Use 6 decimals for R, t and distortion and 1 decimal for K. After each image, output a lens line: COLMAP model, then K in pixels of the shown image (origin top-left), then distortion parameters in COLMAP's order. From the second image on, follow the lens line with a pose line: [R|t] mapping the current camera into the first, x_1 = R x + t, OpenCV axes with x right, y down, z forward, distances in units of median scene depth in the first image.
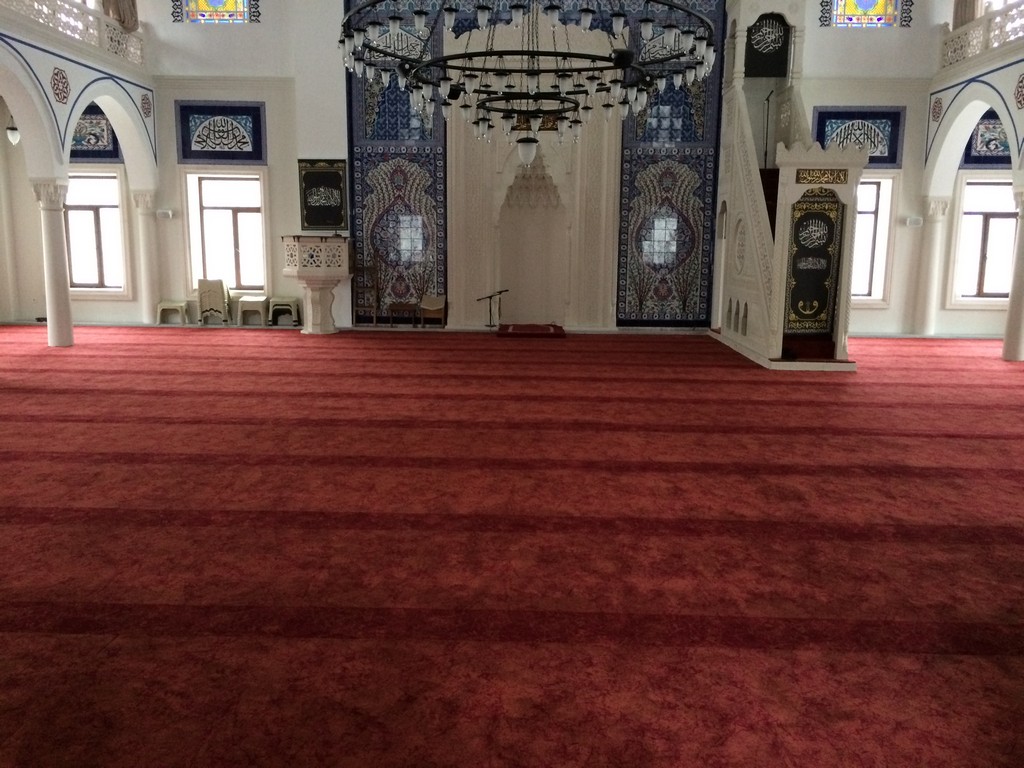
lens RADIAL K [[867.5, 0, 512.0], [0, 867.5, 384.0], [0, 0, 1]] dist [0.080085, -0.096945]
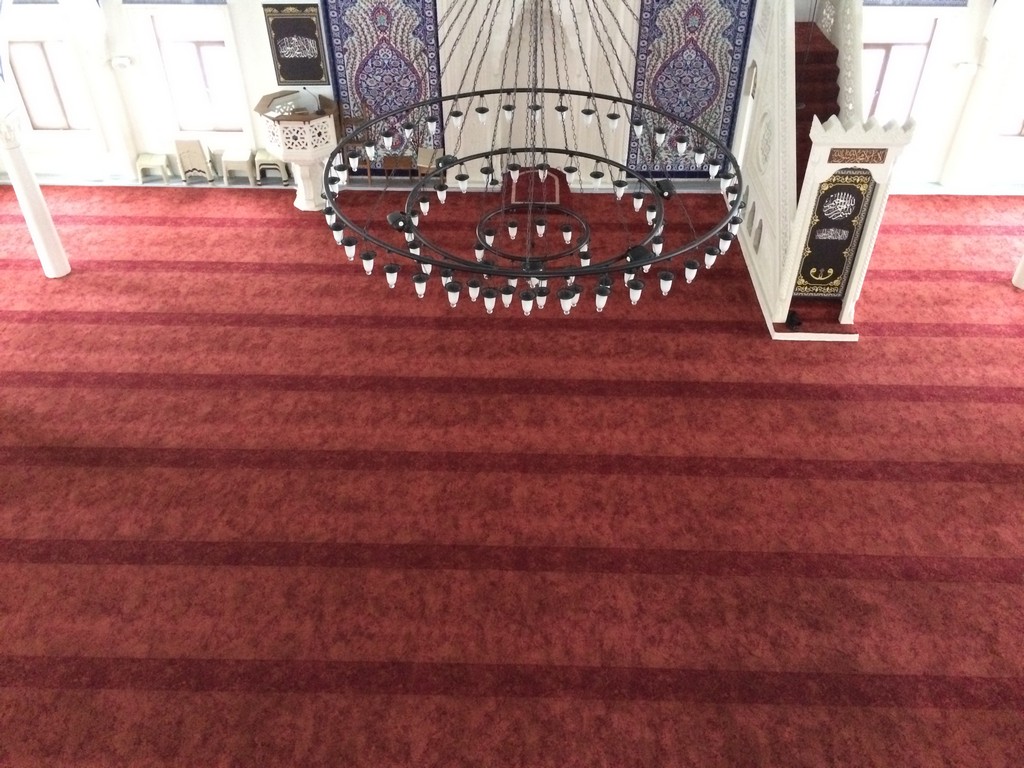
lens RADIAL K [[870.0, 0, 512.0], [0, 870.0, 384.0], [0, 0, 1]] dist [0.082039, -0.105889]
pose [[0.999899, -0.012566, -0.006685, 0.000026], [0.014228, 0.869656, 0.493453, -0.493512], [-0.000387, -0.493498, 0.869747, 0.095623]]
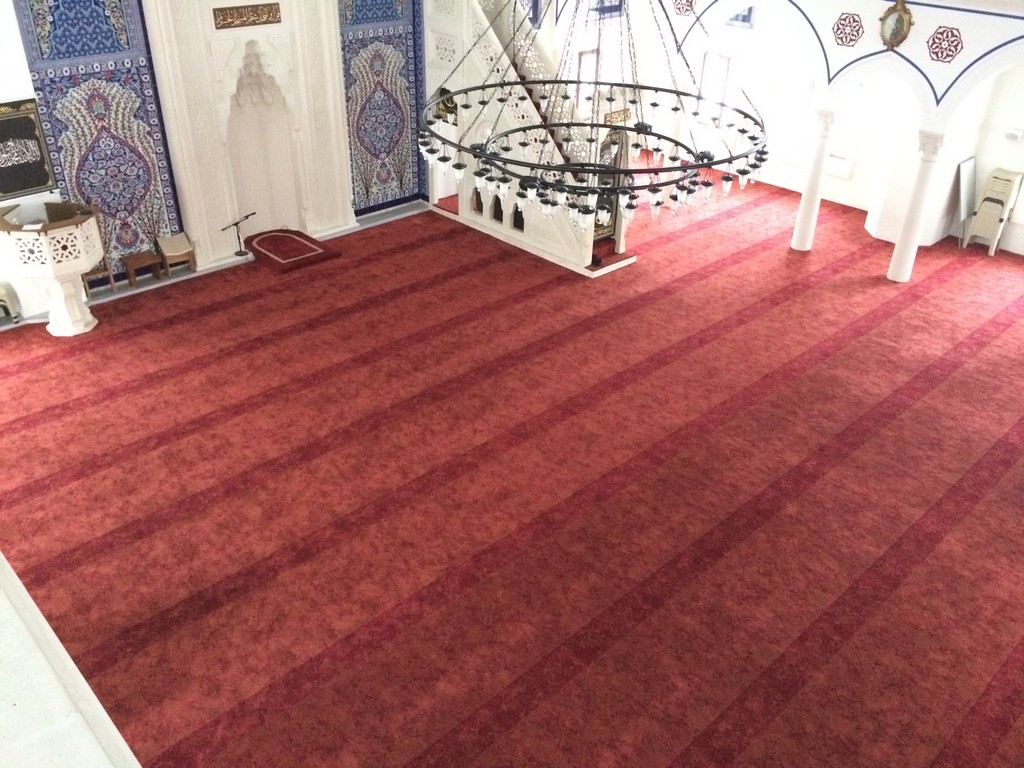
lens RADIAL K [[870.0, 0, 512.0], [0, 870.0, 384.0], [0, 0, 1]] dist [0.082039, -0.105889]
pose [[0.699044, -0.365046, 0.614881, -0.634302], [0.099800, 0.901269, 0.421610, -0.435277], [-0.708080, -0.233359, 0.666458, 0.217831]]
